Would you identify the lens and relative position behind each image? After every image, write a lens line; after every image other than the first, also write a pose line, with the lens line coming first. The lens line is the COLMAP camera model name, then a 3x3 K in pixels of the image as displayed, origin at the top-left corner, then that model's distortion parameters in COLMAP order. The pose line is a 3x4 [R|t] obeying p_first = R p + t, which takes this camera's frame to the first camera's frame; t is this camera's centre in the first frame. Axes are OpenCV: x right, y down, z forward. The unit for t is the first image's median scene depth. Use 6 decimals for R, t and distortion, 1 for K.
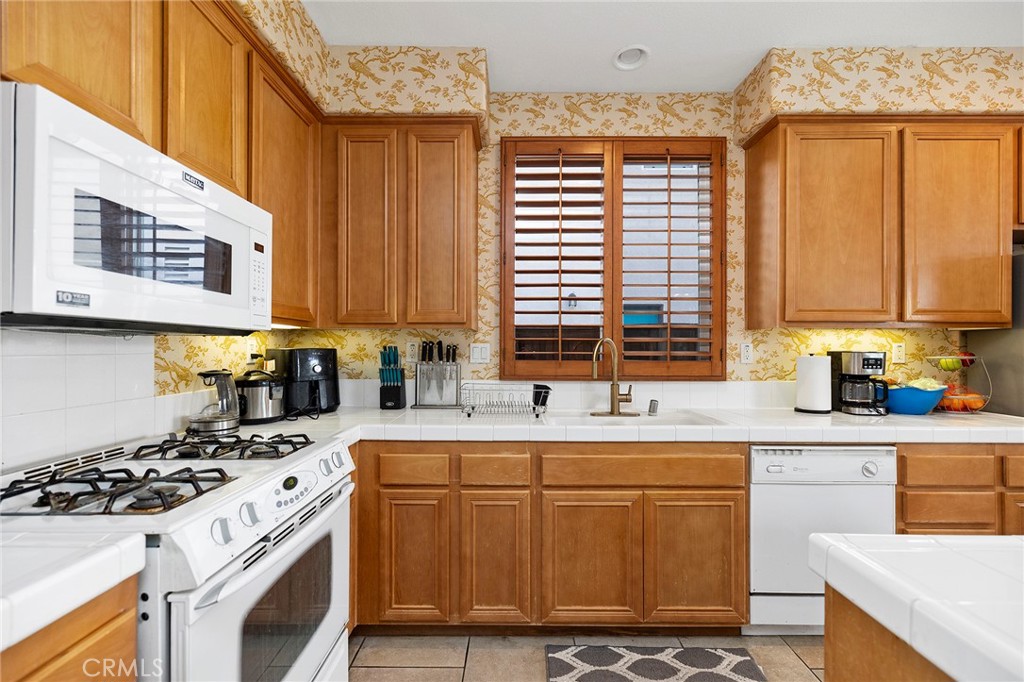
lens RADIAL K [[432.0, 0, 512.5], [0, 432.0, 347.2], [0, 0, 1]] dist [-0.000782, 0.000695]
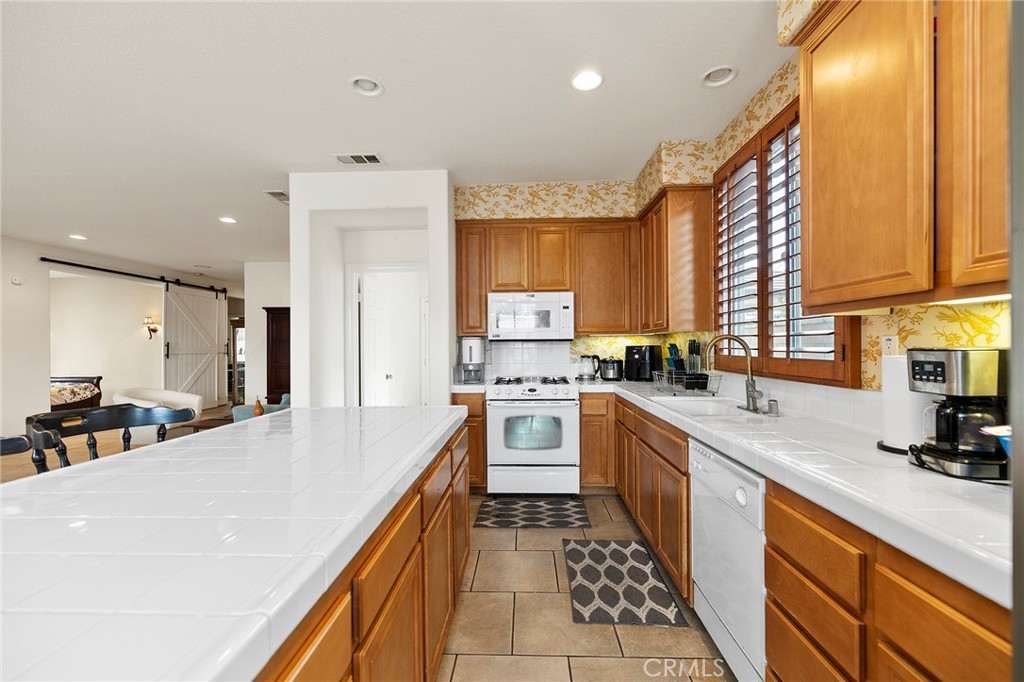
lens RADIAL K [[432.0, 0, 512.1], [0, 432.0, 345.1], [0, 0, 1]] dist [-0.000782, 0.000695]
pose [[-0.026188, -0.004266, -0.999648, 1.374304], [0.011449, 0.999924, -0.004567, 0.002295], [0.999591, -0.011564, -0.026138, 0.506243]]
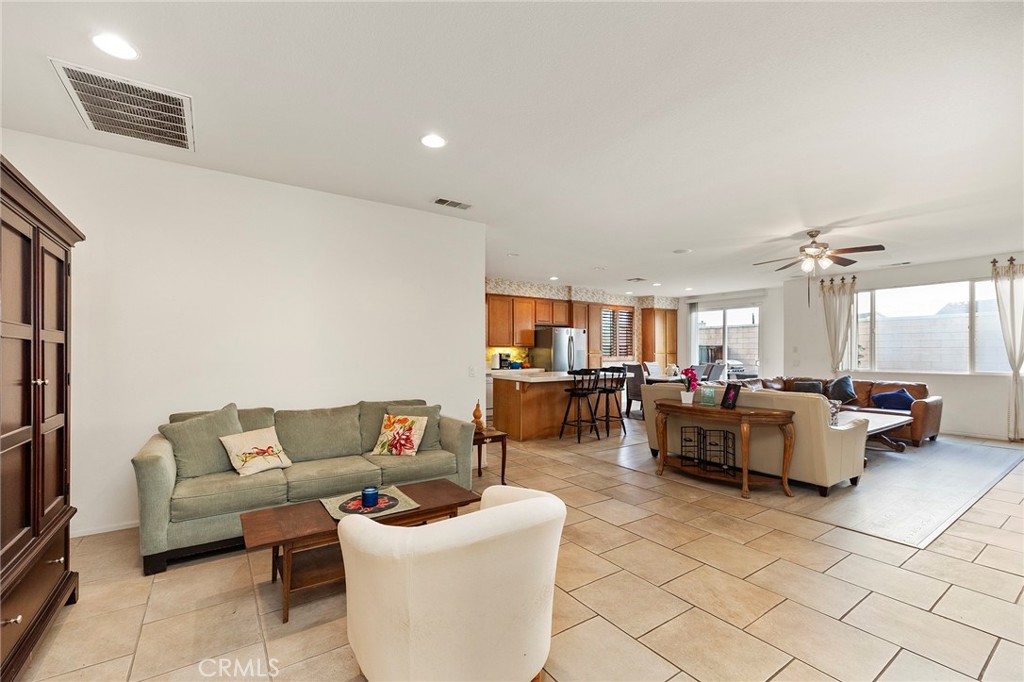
lens RADIAL K [[432.0, 0, 511.9], [0, 432.0, 350.2], [0, 0, 1]] dist [-0.000782, 0.000695]
pose [[0.817805, -0.003094, 0.575486, -1.455949], [0.000497, 0.999989, 0.004670, -0.038303], [-0.575495, -0.003533, 0.817798, -2.324942]]
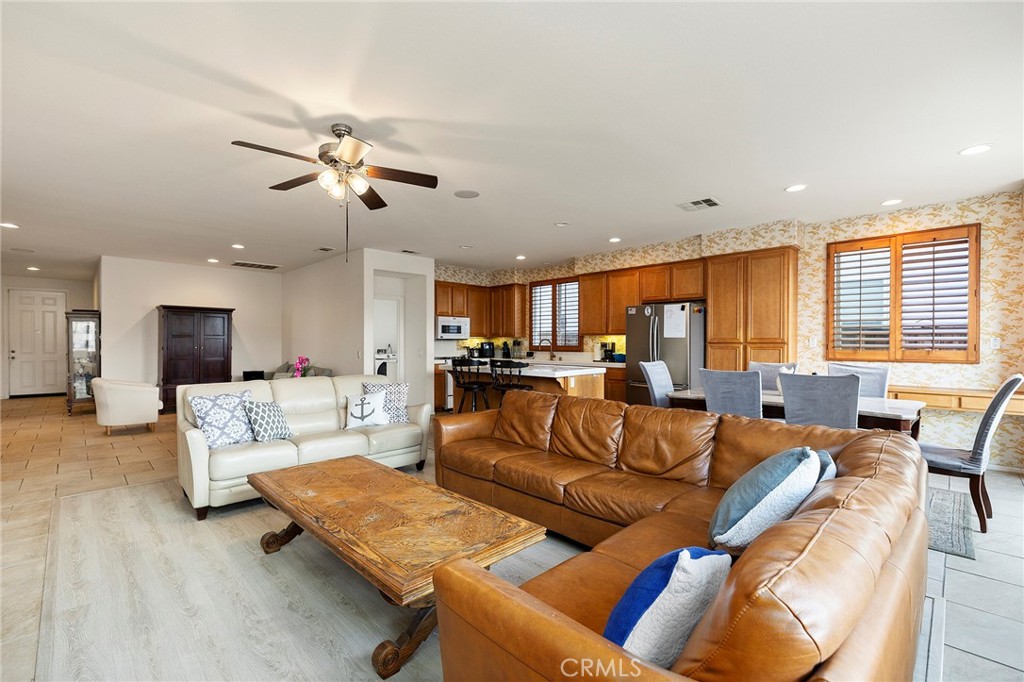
lens RADIAL K [[432.0, 0, 505.9], [0, 432.0, 345.1], [0, 0, 1]] dist [-0.000782, 0.000695]
pose [[0.710354, 0.000496, -0.703845, 2.629069], [0.005623, 0.999964, 0.006380, 0.005052], [0.703822, -0.008490, 0.710325, -1.874391]]
